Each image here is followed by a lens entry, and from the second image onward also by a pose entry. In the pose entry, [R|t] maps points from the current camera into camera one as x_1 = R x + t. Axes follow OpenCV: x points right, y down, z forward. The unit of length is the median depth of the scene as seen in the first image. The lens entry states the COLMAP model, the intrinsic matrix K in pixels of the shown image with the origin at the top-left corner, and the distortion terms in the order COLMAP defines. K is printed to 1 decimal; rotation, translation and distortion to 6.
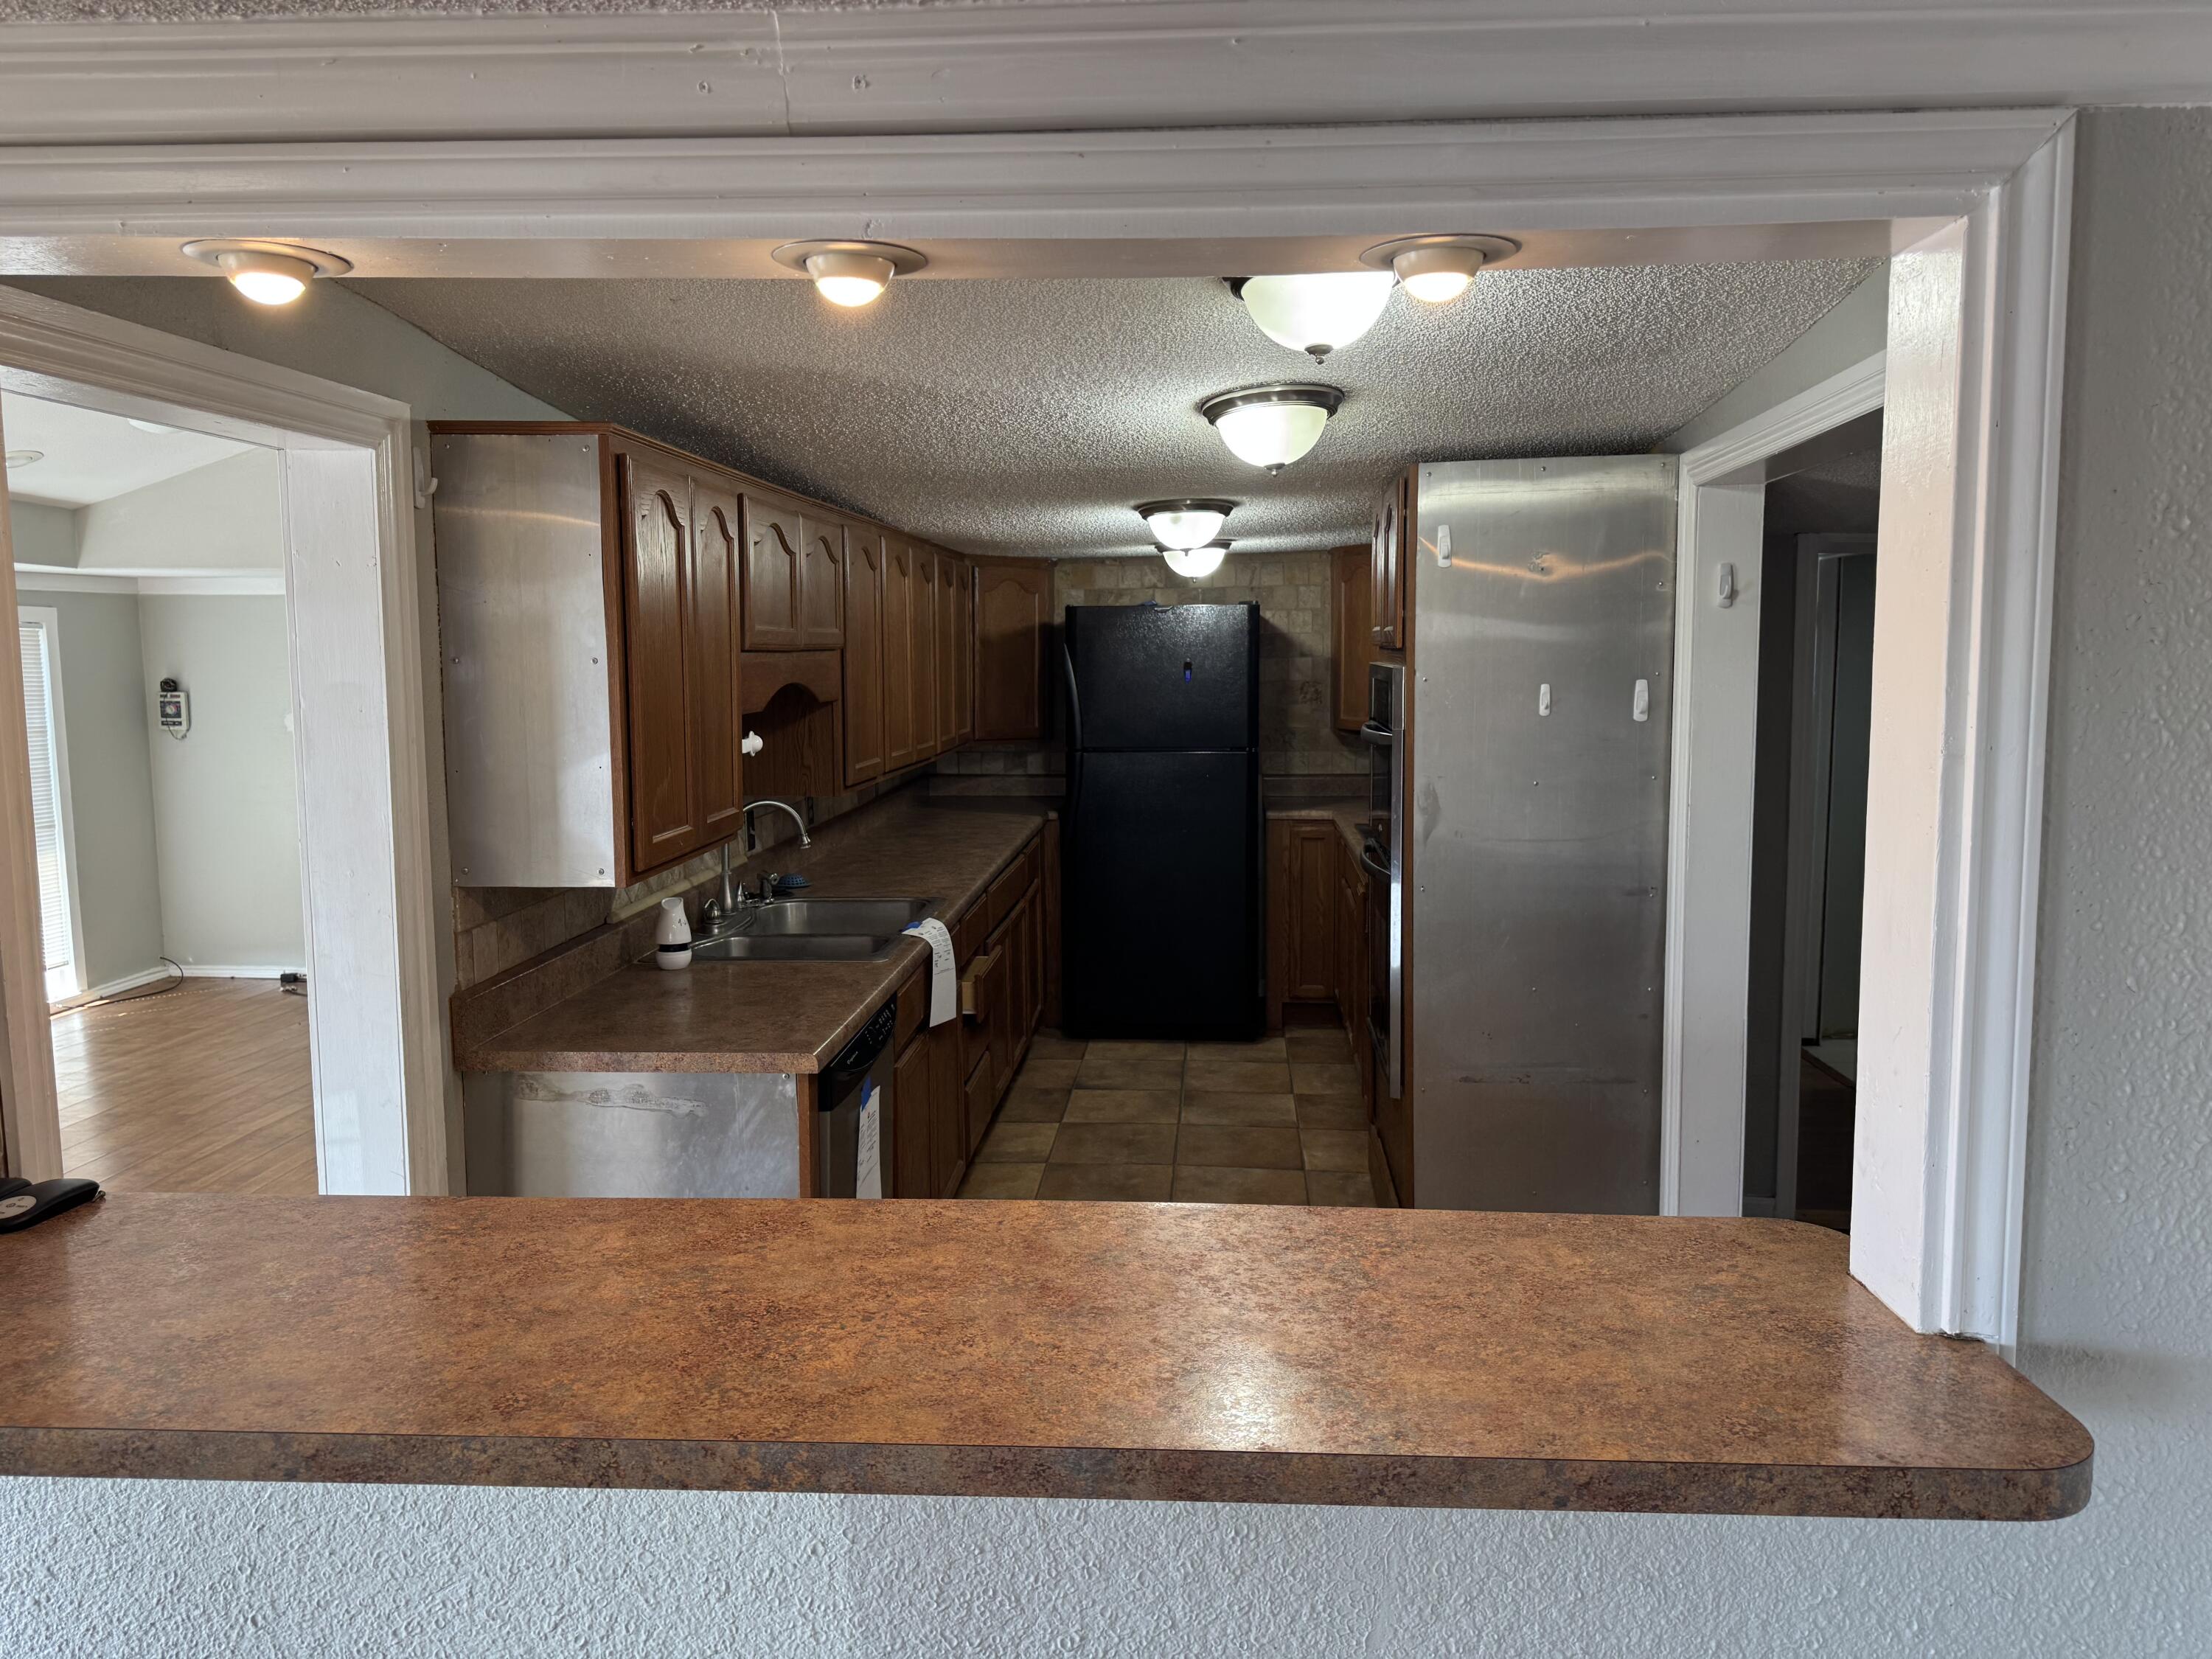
lens RADIAL K [[1570.9, 0, 1096.0], [0, 1570.9, 816.1], [0, 0, 1]] dist [0.105884, -0.141823]
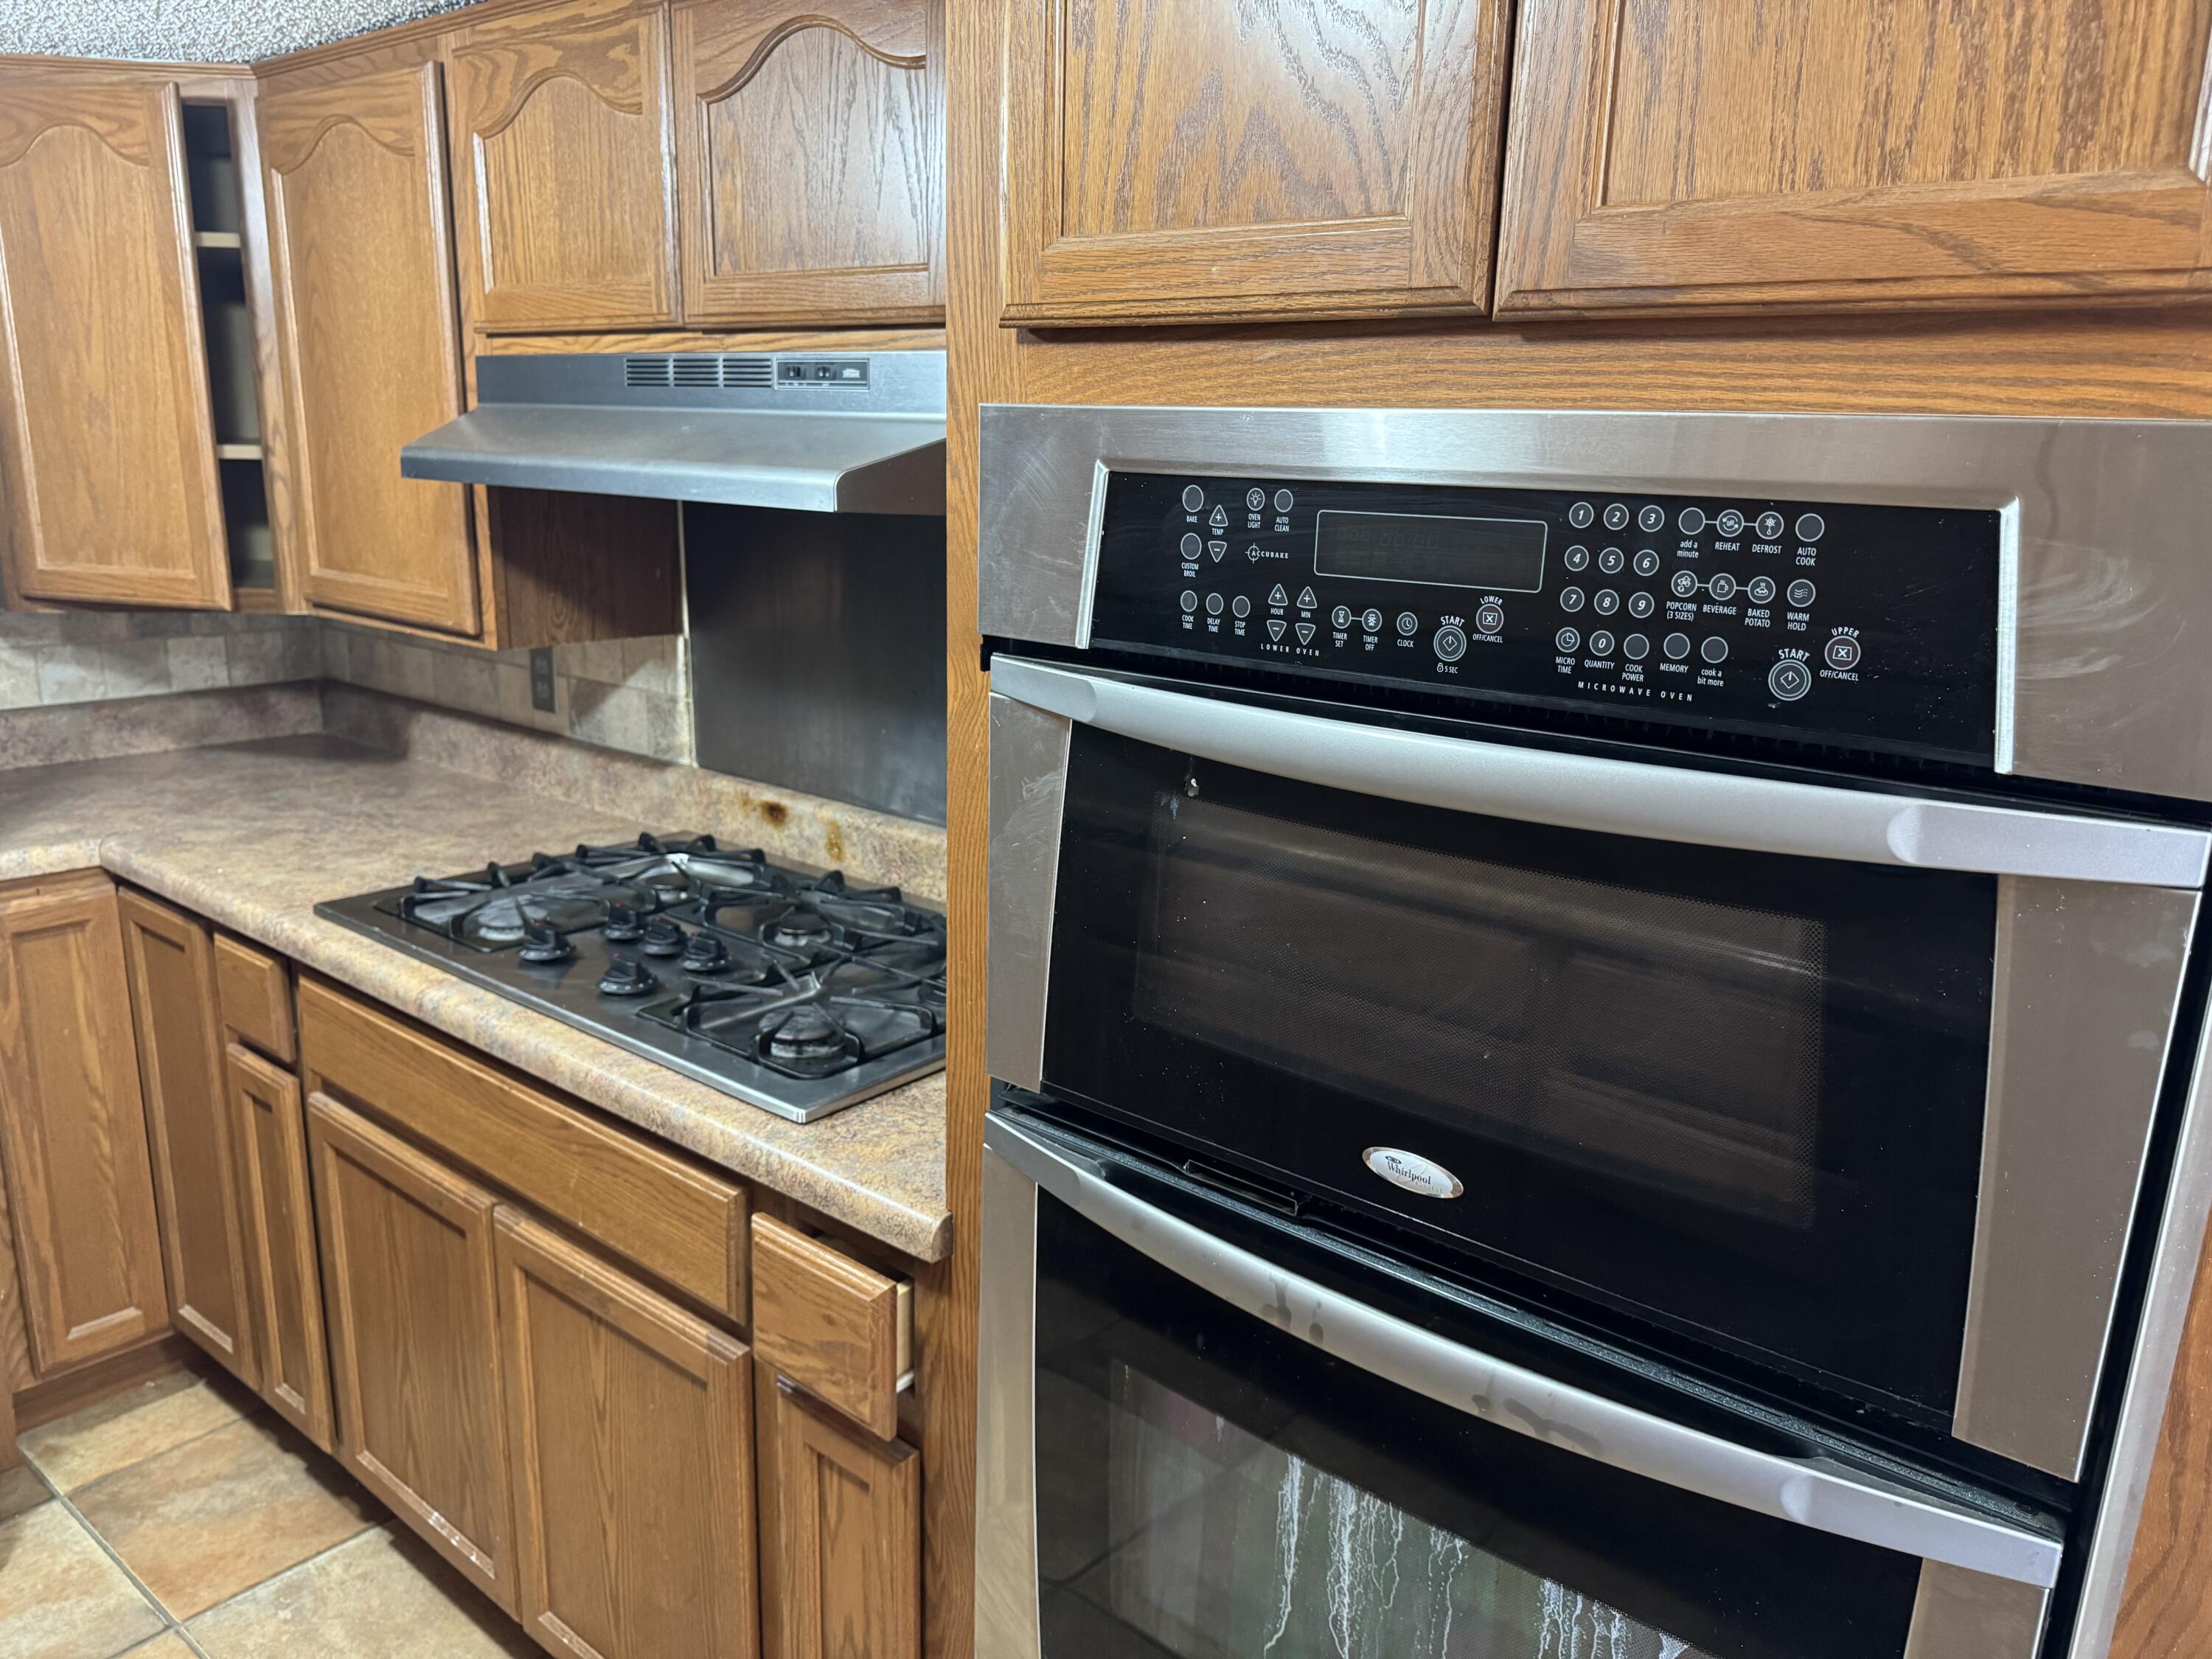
lens RADIAL K [[1553.6, 0, 1105.4], [0, 1553.6, 840.5], [0, 0, 1]] dist [0.023414, -0.032839]
pose [[0.554478, -0.174897, 0.813613, -0.007847], [0.050556, 0.982940, 0.176842, -0.054328], [-0.830661, -0.056922, 0.553861, 0.633488]]
